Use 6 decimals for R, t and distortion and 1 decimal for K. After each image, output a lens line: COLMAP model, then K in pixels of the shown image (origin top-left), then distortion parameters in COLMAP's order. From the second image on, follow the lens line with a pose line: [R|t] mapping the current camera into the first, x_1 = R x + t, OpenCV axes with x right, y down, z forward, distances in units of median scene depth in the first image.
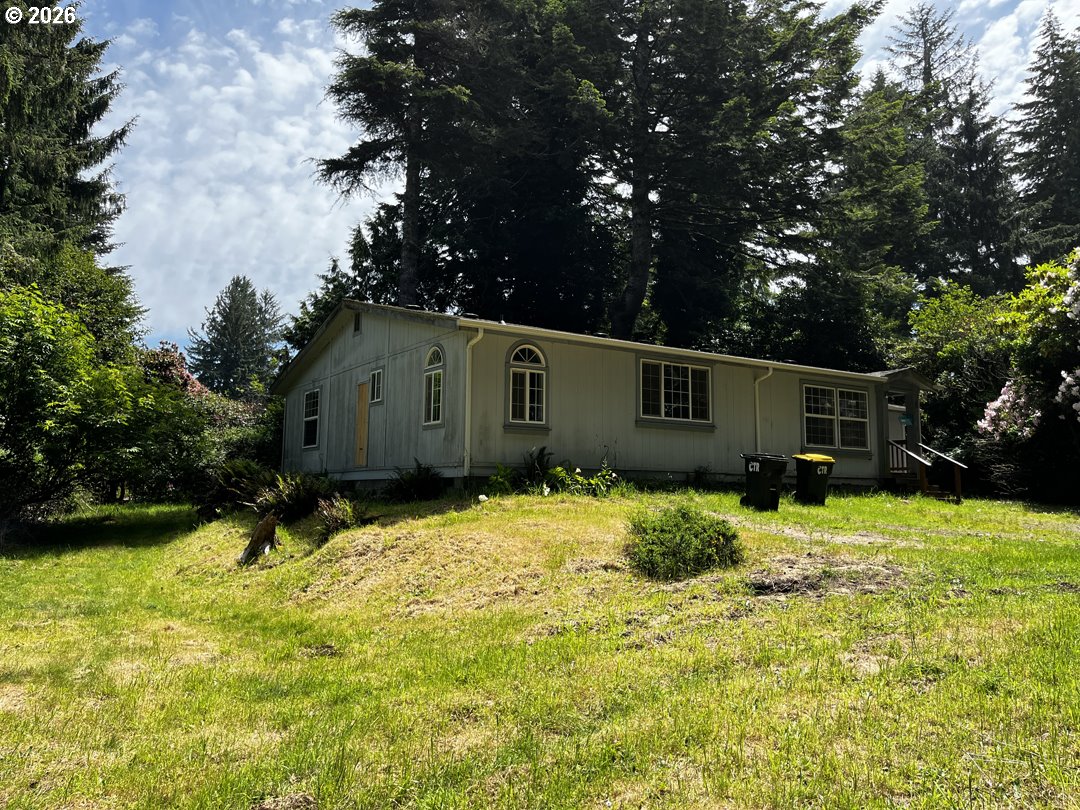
lens RADIAL K [[812.6, 0, 550.2], [0, 812.6, 401.6], [0, 0, 1]] dist [0.087507, -0.118962]
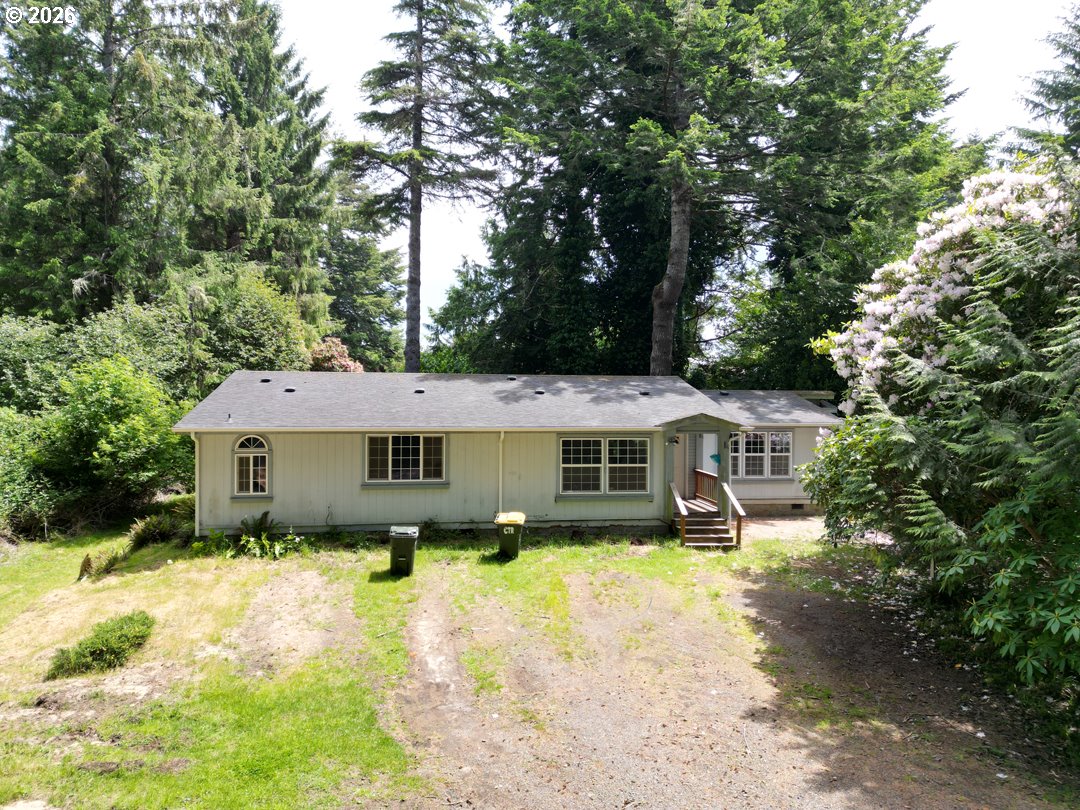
lens RADIAL K [[748.7, 0, 540.0], [0, 748.7, 405.0], [0, 0, 1]] dist [0.098515, -0.093047]
pose [[0.905296, 0.003694, -0.424766, 0.825125], [0.049504, 0.992231, 0.114136, -0.211482], [0.421888, -0.124355, 0.898079, 0.091151]]
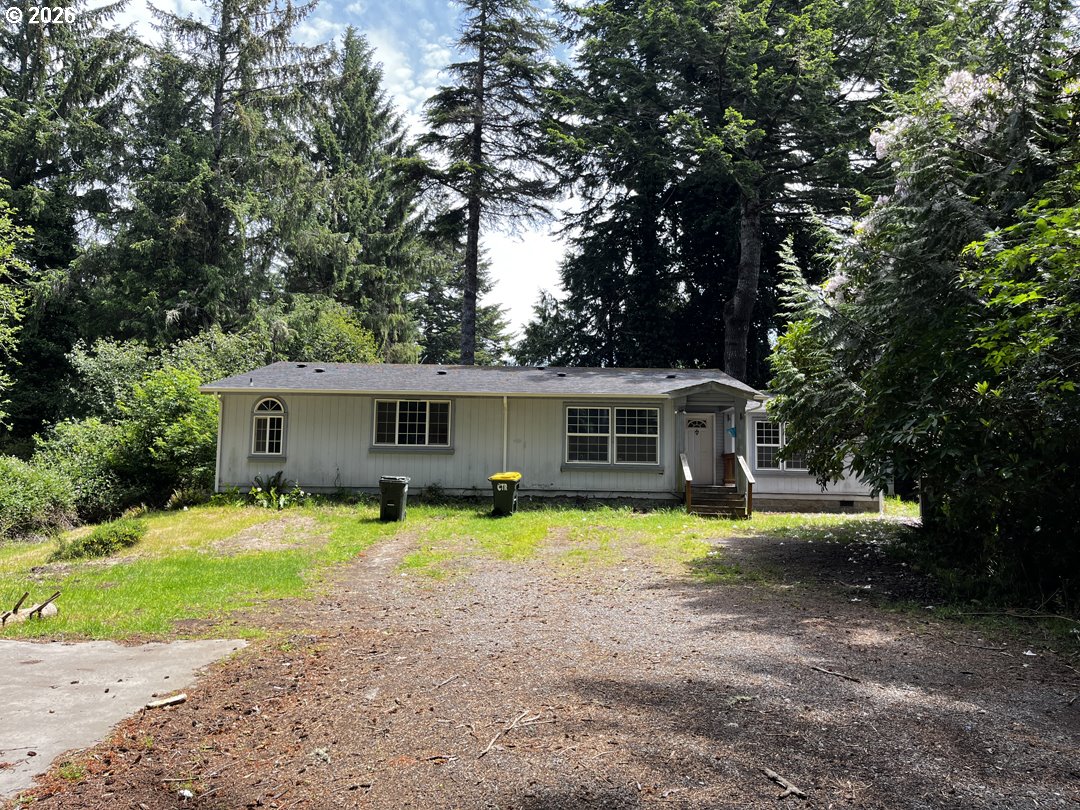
lens RADIAL K [[812.6, 0, 550.2], [0, 812.6, 401.6], [0, 0, 1]] dist [0.087507, -0.118962]
pose [[0.832324, -0.047963, -0.552210, 1.030776], [0.054212, 0.998517, -0.005016, -0.027278], [0.551631, -0.025762, 0.833690, 0.087692]]
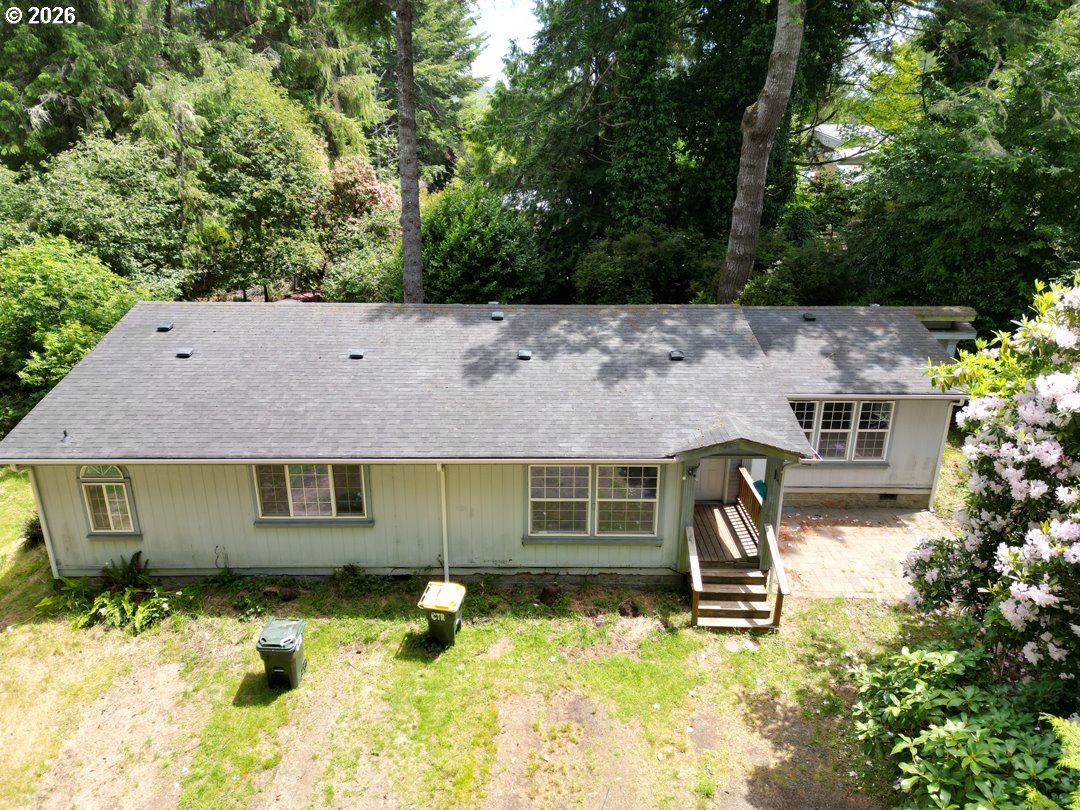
lens RADIAL K [[756.8, 0, 540.0], [0, 756.8, 405.0], [0, 0, 1]] dist [0.073442, -0.063890]
pose [[0.835626, 0.175790, -0.520411, 0.783852], [0.066748, 0.907893, 0.413855, -0.422782], [0.545229, -0.380564, 0.746925, 0.567556]]
